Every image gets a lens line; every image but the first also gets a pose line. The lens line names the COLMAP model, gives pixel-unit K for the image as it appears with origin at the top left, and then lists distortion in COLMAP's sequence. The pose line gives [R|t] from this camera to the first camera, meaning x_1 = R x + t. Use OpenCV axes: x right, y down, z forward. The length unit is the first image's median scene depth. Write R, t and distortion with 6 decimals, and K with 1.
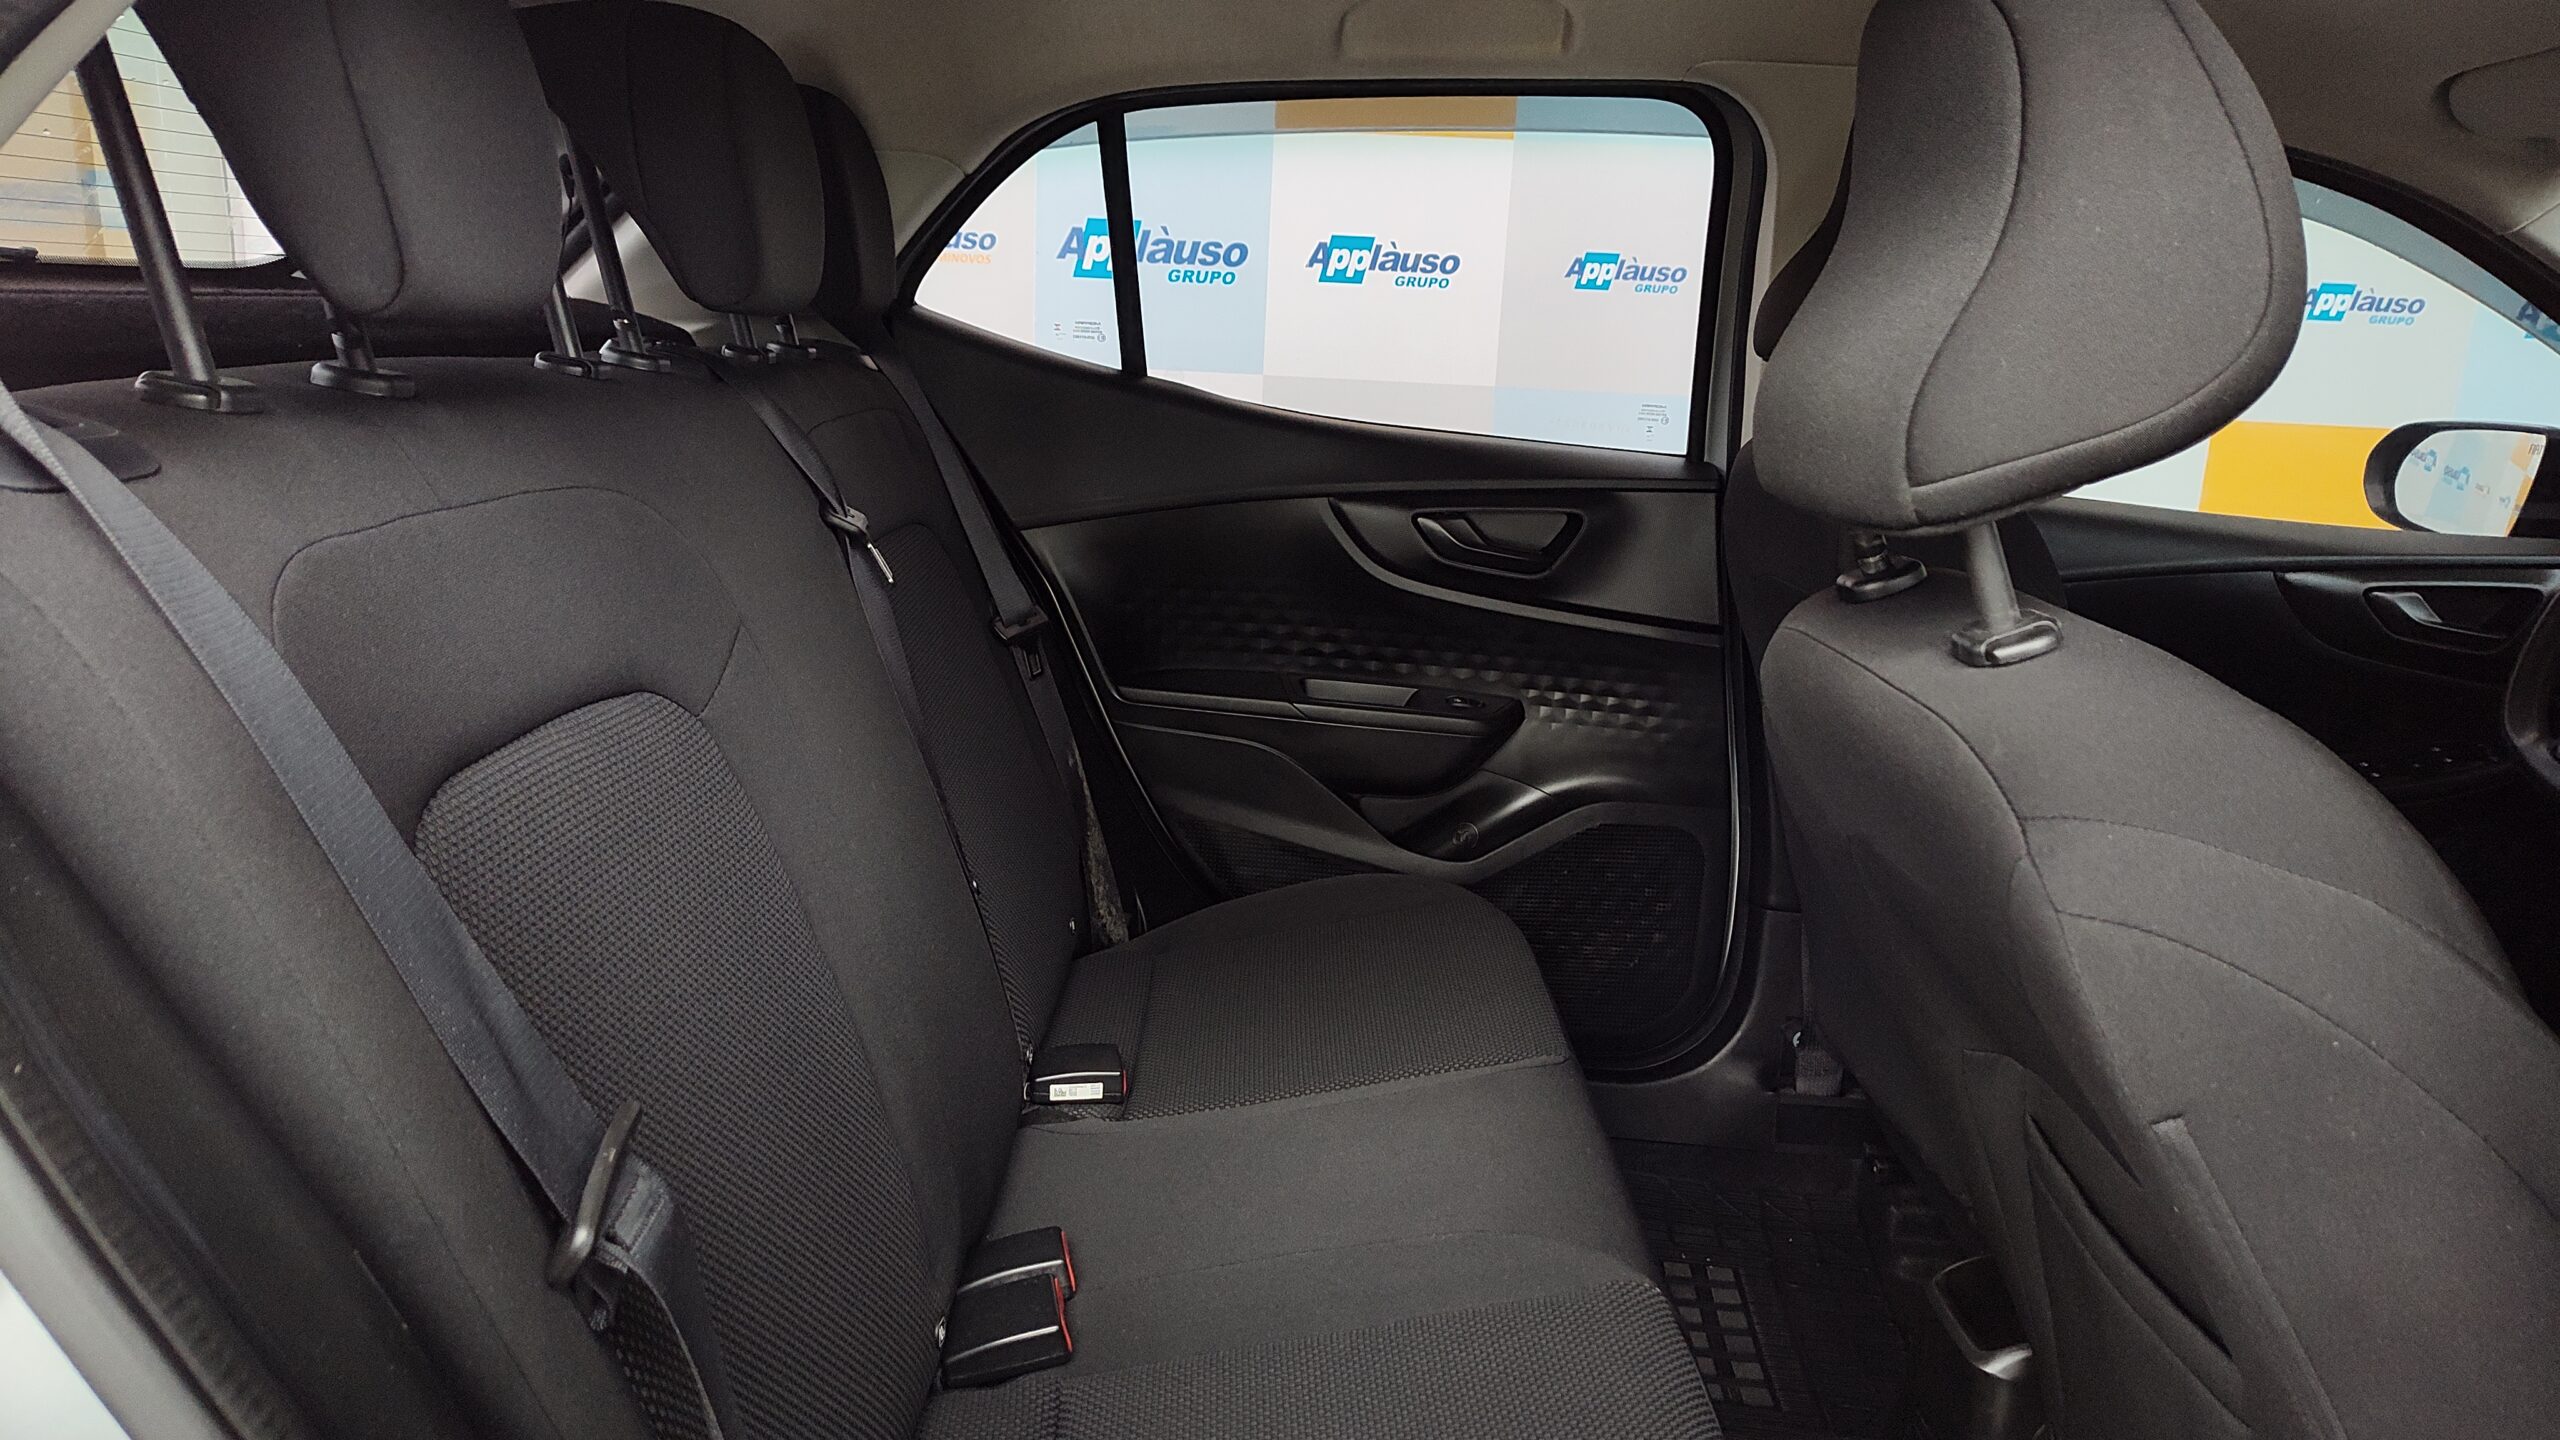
lens RADIAL K [[1753.0, 0, 1295.5], [0, 1753.0, 708.4], [0, 0, 1]] dist [0.028910, -0.036986]
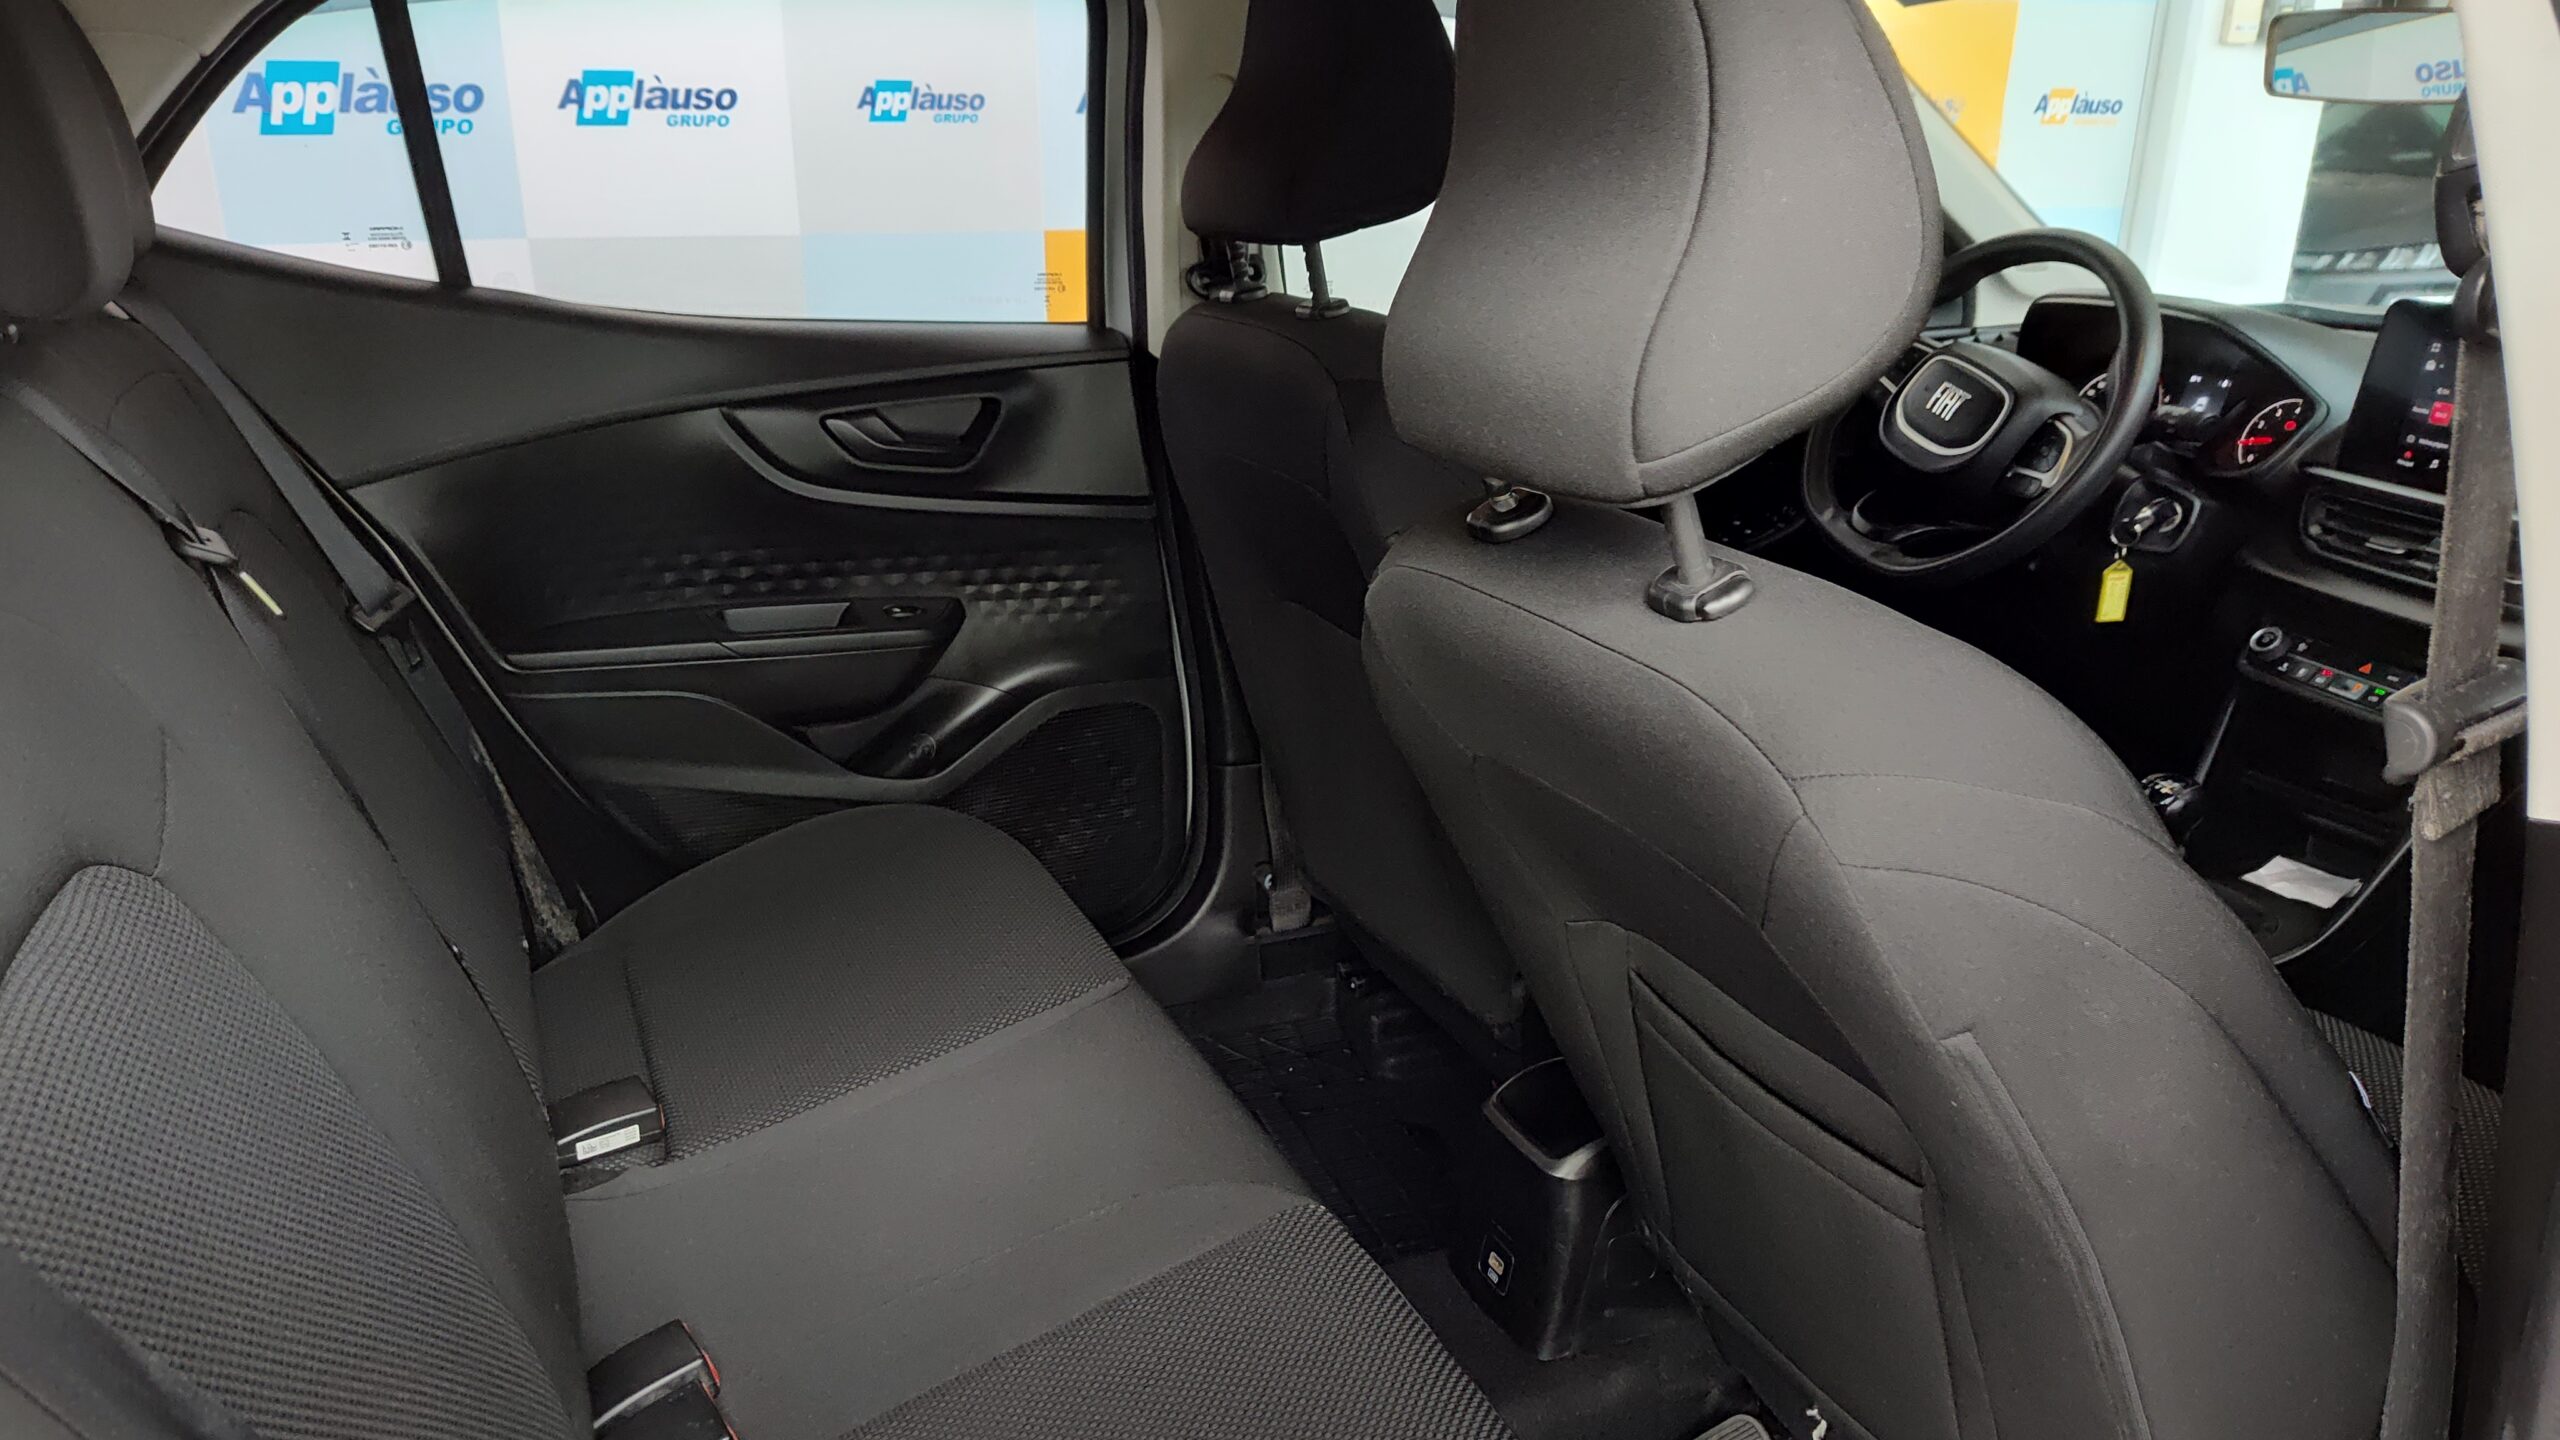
lens RADIAL K [[1754.4, 0, 1268.4], [0, 1754.4, 710.3], [0, 0, 1]] dist [0.038158, -0.060462]
pose [[0.908673, -0.173975, 0.379535, -0.093676], [0.129060, 0.981569, 0.140950, -0.059145], [-0.397061, -0.079094, 0.914378, 0.058865]]
